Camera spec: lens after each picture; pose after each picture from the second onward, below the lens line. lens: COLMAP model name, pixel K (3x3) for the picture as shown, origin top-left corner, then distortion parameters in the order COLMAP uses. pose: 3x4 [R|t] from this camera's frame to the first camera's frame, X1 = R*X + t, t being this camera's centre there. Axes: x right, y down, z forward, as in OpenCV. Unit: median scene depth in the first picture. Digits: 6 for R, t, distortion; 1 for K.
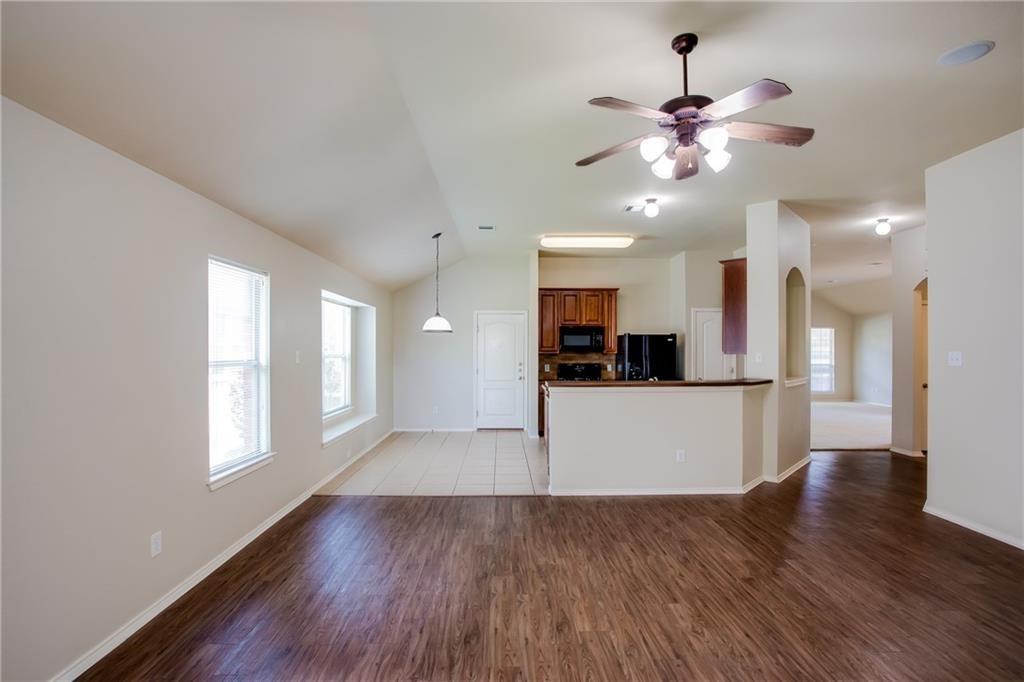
lens RADIAL K [[498.5, 0, 511.4], [0, 498.5, 345.7], [0, 0, 1]] dist [-0.078373, 0.034665]
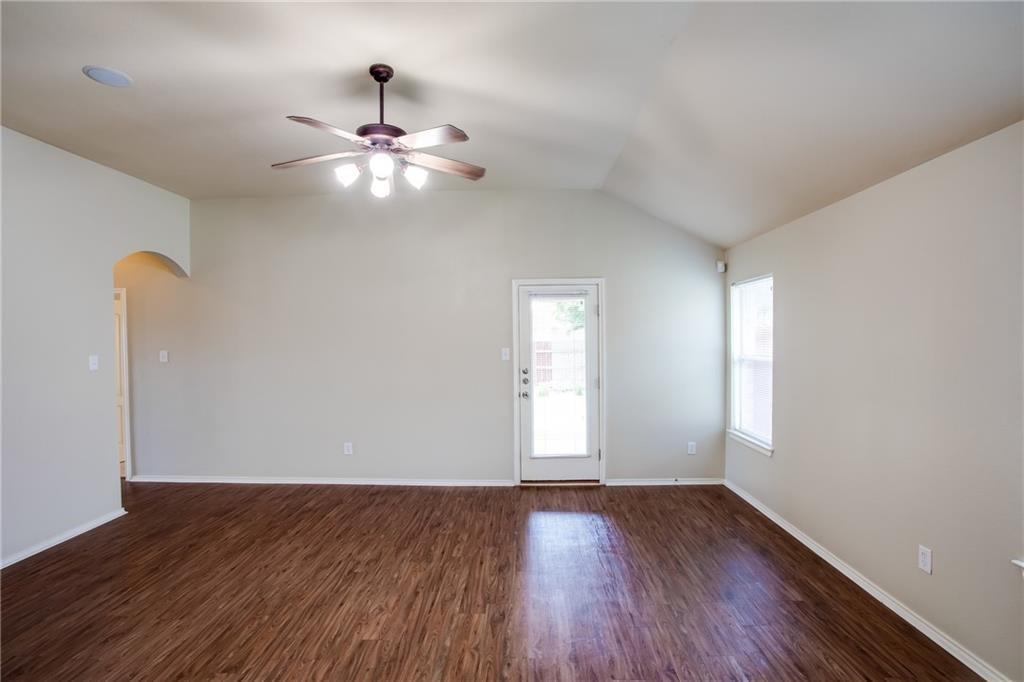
lens RADIAL K [[506.9, 0, 510.7], [0, 506.9, 345.7], [0, 0, 1]] dist [-0.078131, 0.033647]
pose [[-0.998656, 0.010400, 0.050770, 0.005790], [0.010961, 0.999882, 0.010784, -0.007550], [-0.050652, 0.011326, -0.998652, 0.630590]]
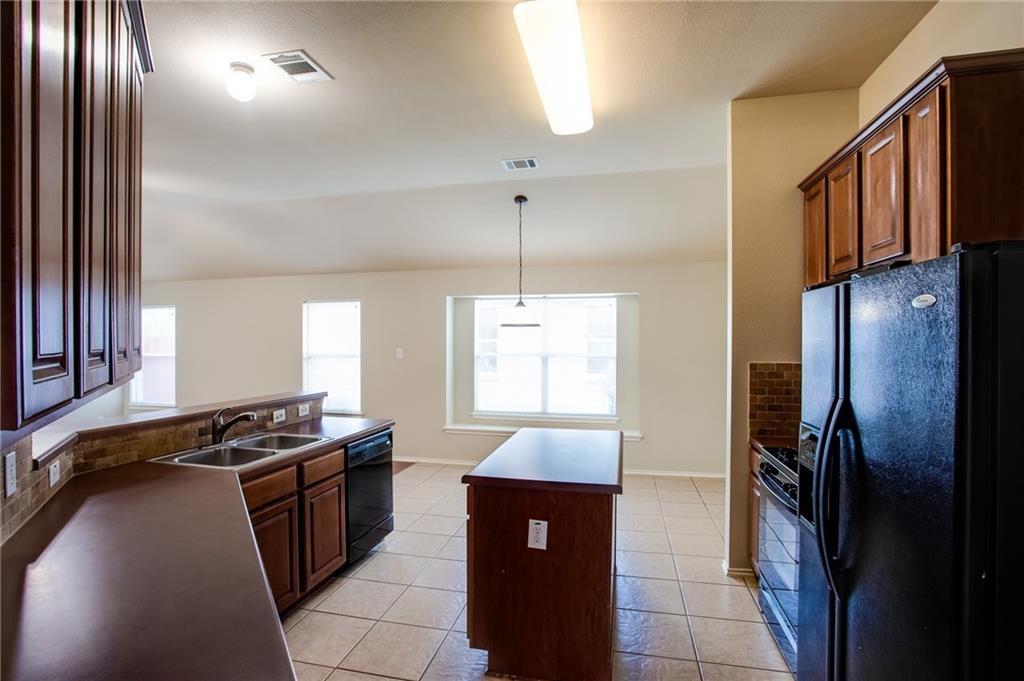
lens RADIAL K [[482.2, 0, 510.9], [0, 482.2, 346.0], [0, 0, 1]] dist [-0.055589, 0.027375]
pose [[-0.236979, 0.005401, -0.971500, 0.441224], [0.007157, 0.999967, 0.003813, -0.000509], [0.971488, -0.006050, -0.237010, 0.899311]]
